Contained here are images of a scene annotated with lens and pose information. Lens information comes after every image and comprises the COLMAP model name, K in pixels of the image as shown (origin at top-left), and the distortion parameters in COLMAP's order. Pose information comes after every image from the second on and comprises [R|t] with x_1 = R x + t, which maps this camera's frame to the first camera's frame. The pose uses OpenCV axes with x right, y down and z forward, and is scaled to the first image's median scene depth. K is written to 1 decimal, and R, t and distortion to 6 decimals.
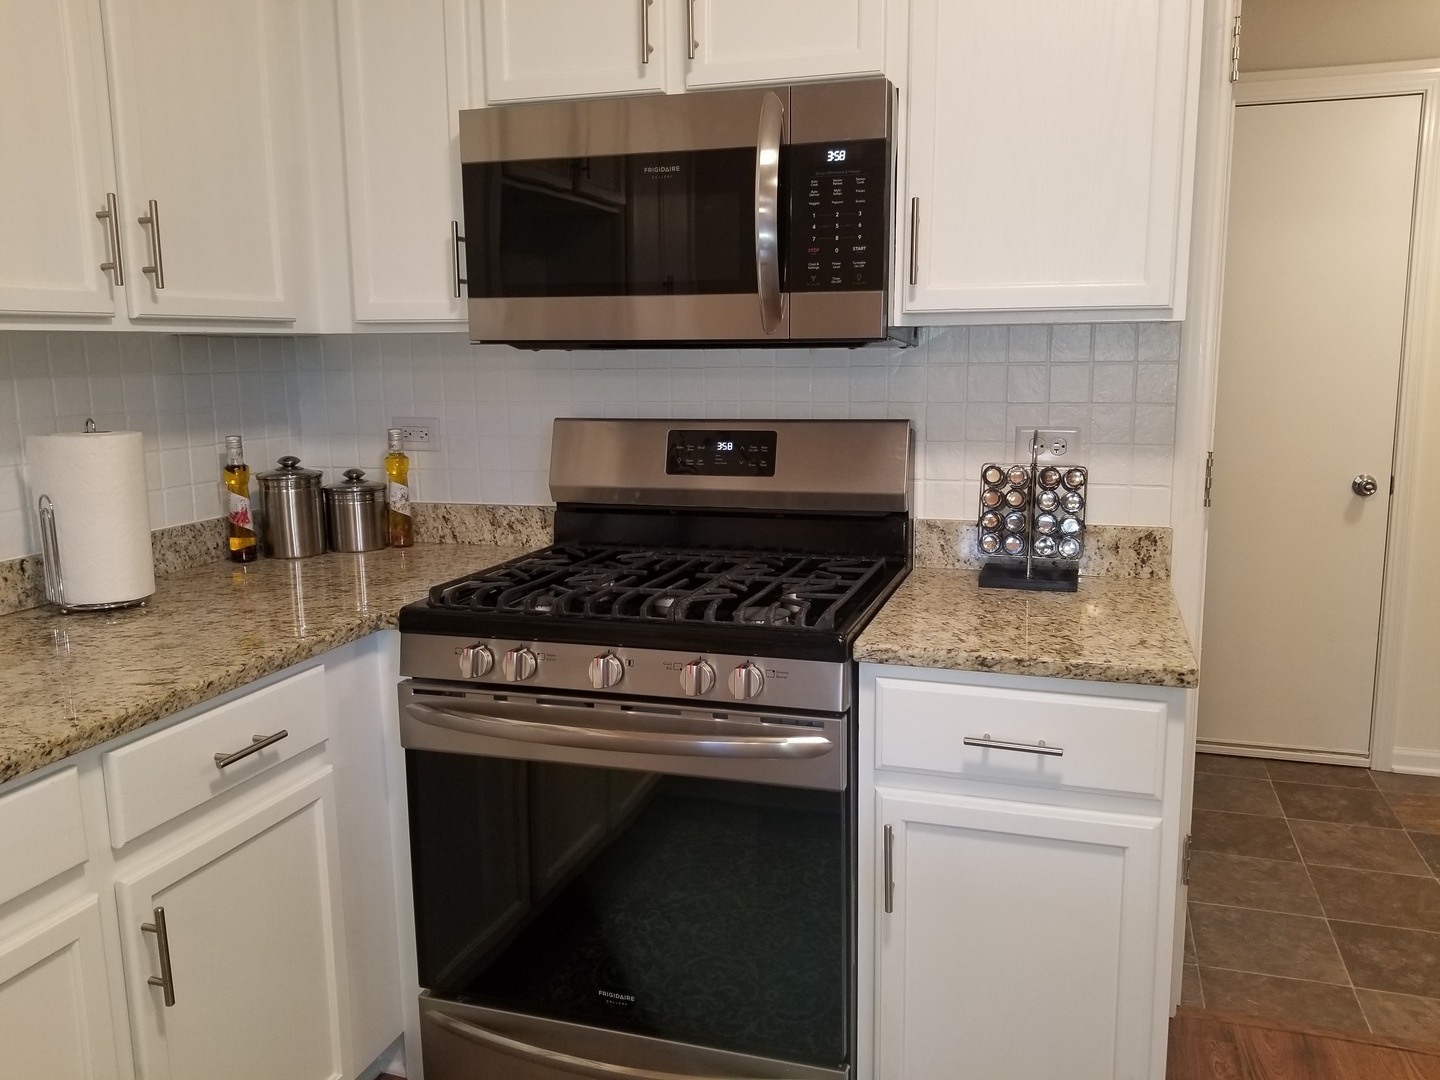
lens RADIAL K [[1117.4, 0, 729.6], [0, 1117.4, 537.3], [0, 0, 1]] dist [0.099484, -0.177560]
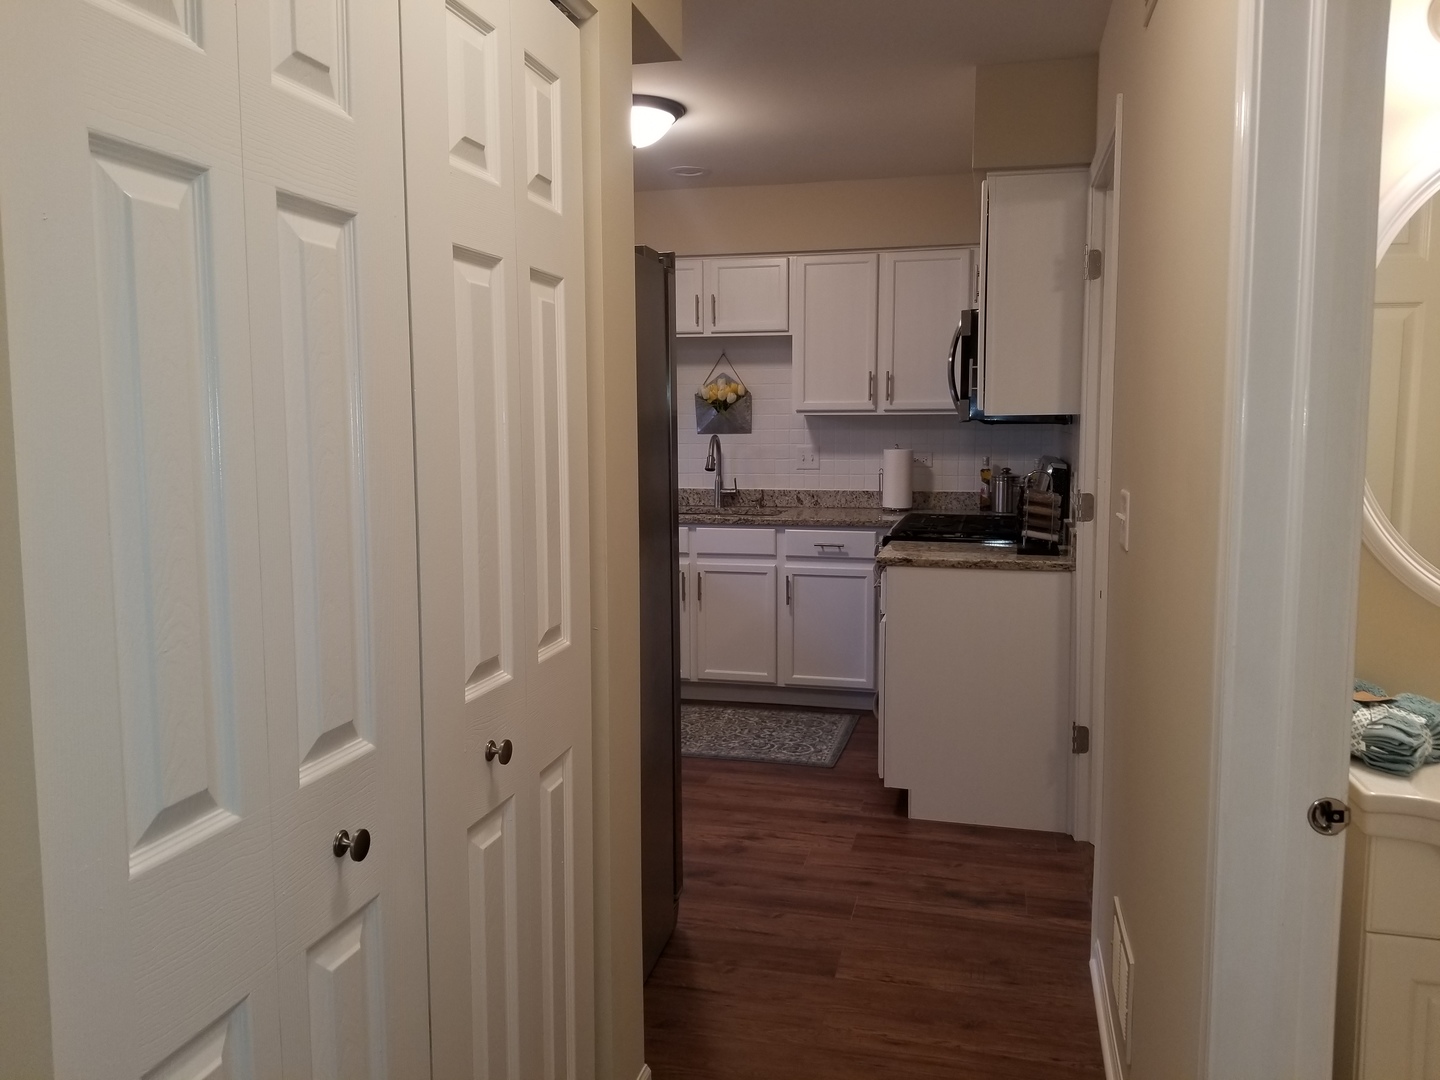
lens RADIAL K [[1116.3, 0, 718.9], [0, 1116.3, 528.9], [0, 0, 1]] dist [0.087193, -0.161706]
pose [[0.062927, 0.115441, -0.991319, 2.118398], [-0.163072, 0.981128, 0.103903, -0.108103], [0.984605, 0.155118, 0.080564, 0.337477]]
